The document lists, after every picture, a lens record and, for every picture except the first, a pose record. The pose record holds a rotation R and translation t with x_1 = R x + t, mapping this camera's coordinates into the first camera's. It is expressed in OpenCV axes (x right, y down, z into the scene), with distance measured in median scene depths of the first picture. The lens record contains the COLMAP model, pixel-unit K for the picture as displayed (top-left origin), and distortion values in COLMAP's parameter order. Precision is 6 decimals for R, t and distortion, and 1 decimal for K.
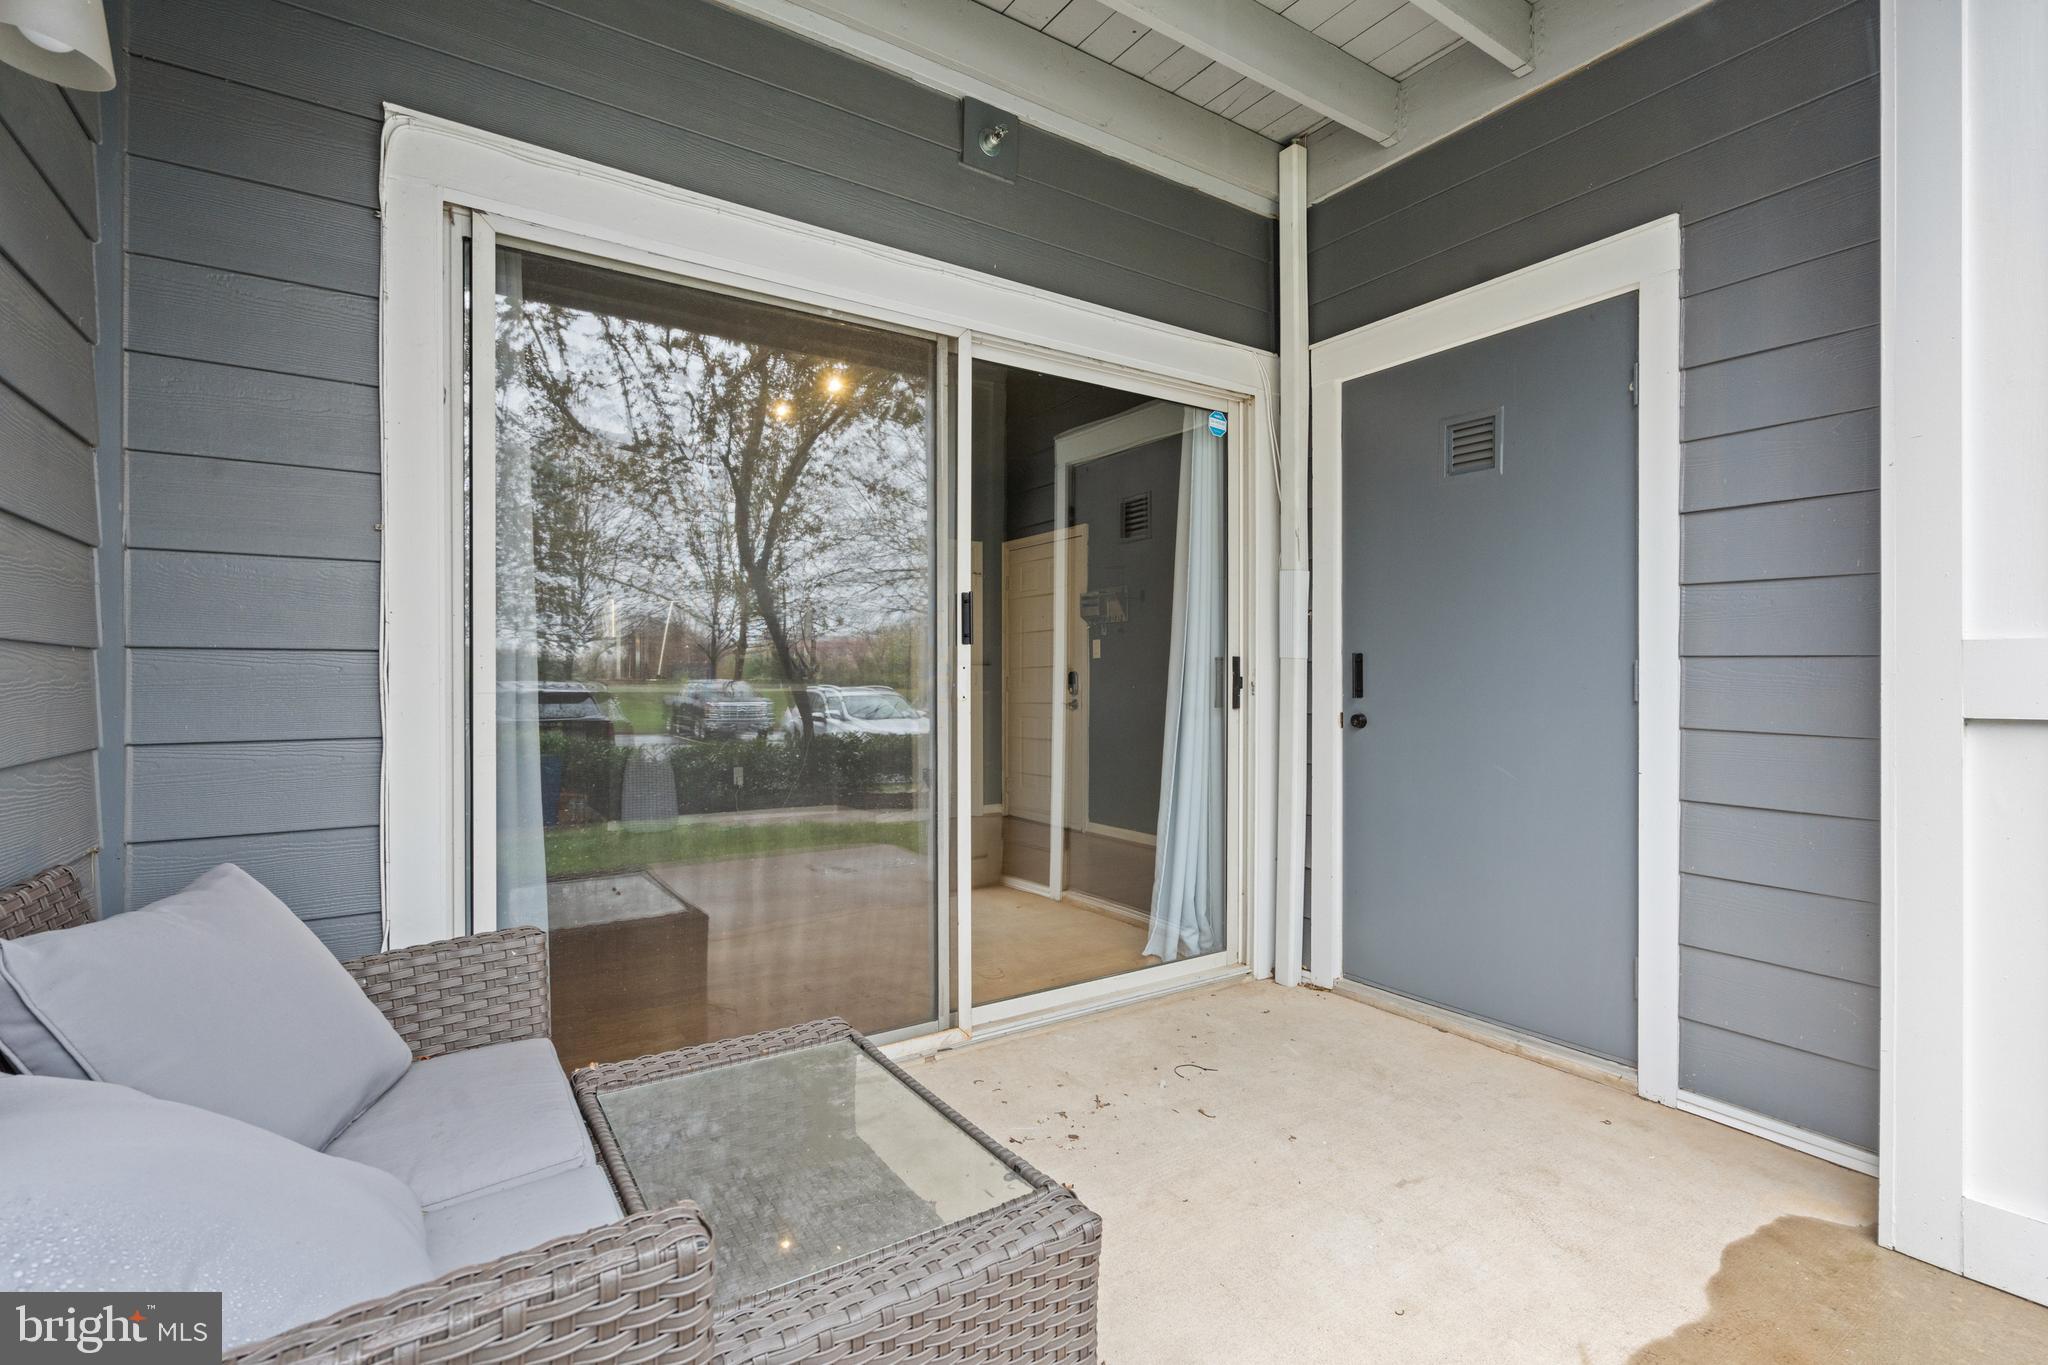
lens RADIAL K [[946.5, 0, 1021.4], [0, 946.5, 679.7], [0, 0, 1]] dist [-0.016947, -0.000171]
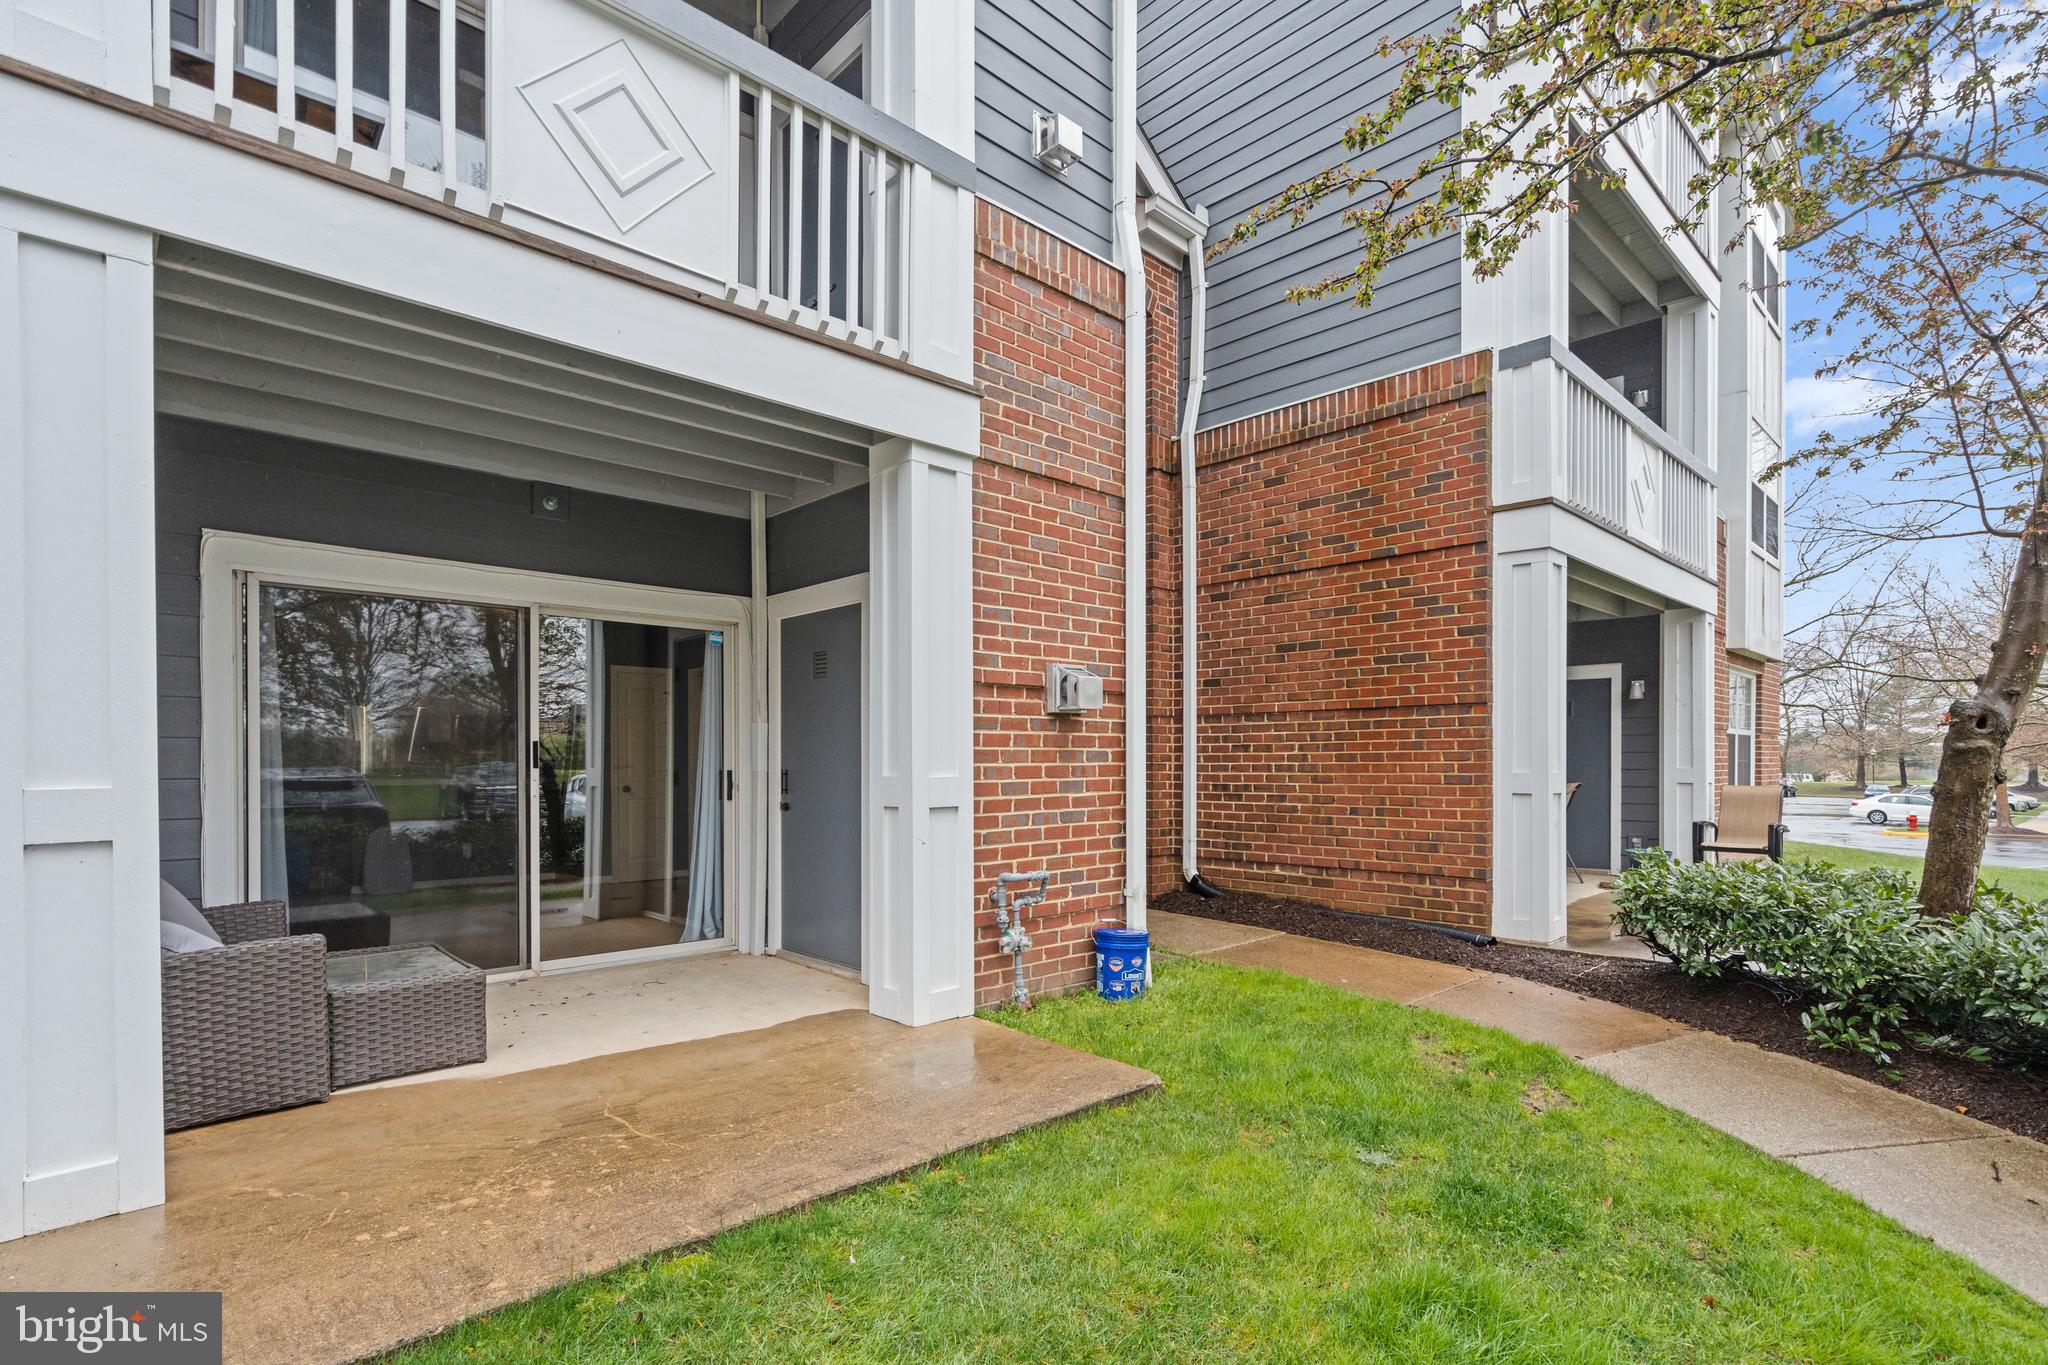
lens RADIAL K [[971.0, 0, 1028.3], [0, 971.0, 768.2], [0, 0, 1]] dist [-0.000528, -0.000160]
pose [[0.986062, 0.004078, 0.166330, 0.494443], [-0.004741, 0.999982, 0.003590, -0.039333], [-0.166312, -0.004329, 0.986064, -0.908896]]
